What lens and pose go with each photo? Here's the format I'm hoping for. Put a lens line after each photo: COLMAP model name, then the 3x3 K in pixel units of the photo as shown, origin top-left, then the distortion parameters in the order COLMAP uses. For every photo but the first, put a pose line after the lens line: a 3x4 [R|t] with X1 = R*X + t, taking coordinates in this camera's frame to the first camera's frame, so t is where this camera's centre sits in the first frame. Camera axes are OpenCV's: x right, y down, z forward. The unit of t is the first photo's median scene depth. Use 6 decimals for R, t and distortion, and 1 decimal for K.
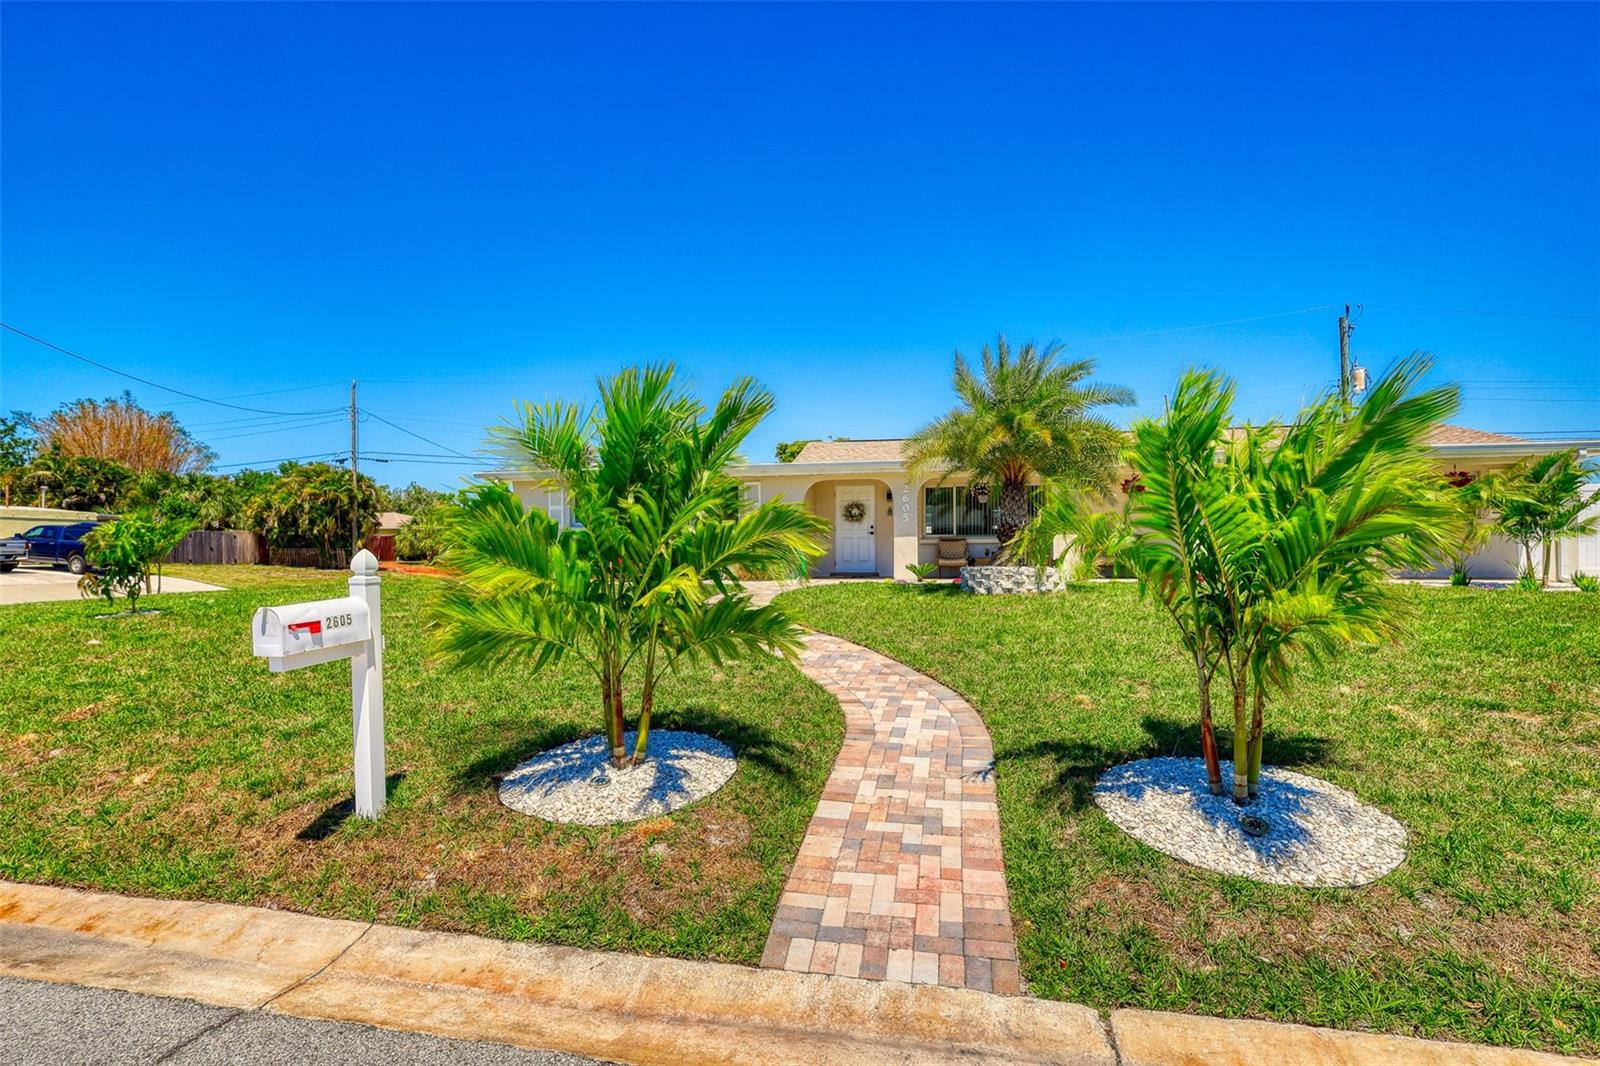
lens RADIAL K [[784.5, 0, 807.0], [0, 784.5, 503.9], [0, 0, 1]] dist [-0.002694, 0.000463]
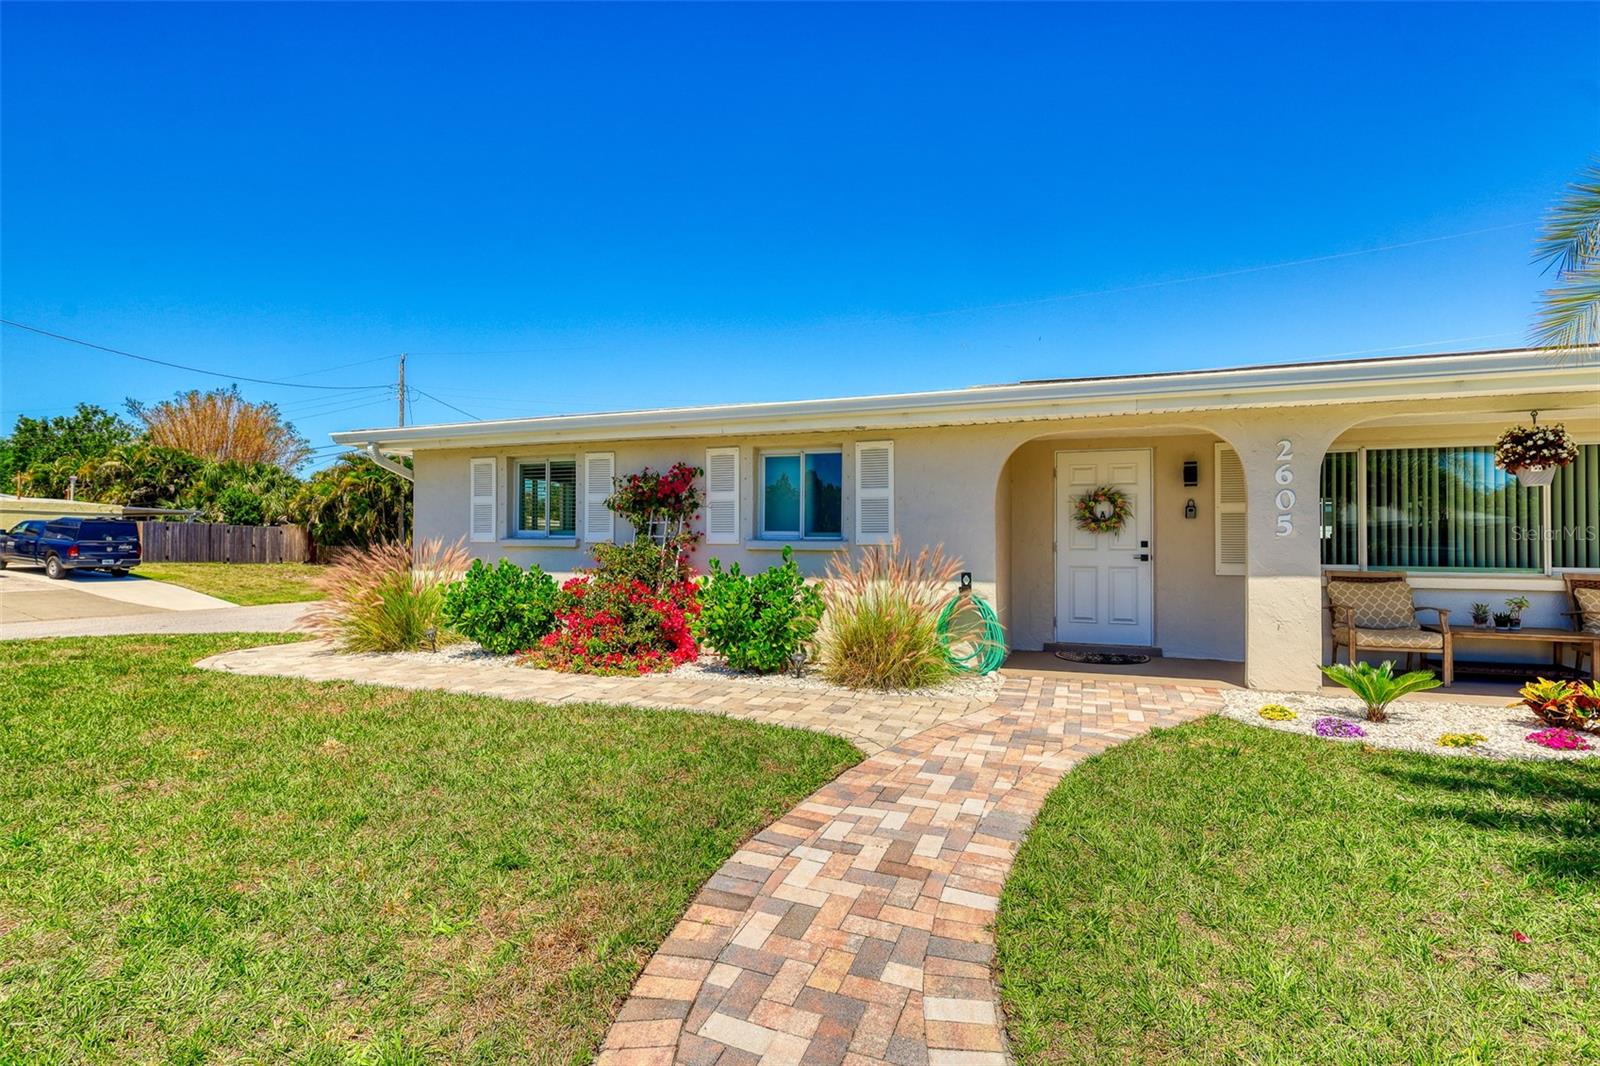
lens RADIAL K [[784.5, 0, 807.0], [0, 784.5, 503.9], [0, 0, 1]] dist [-0.002694, 0.000463]
pose [[0.991338, 0.001016, -0.131330, -0.017786], [0.000294, 0.999950, 0.009955, 0.000845], [0.131334, -0.009907, 0.991289, 0.203258]]
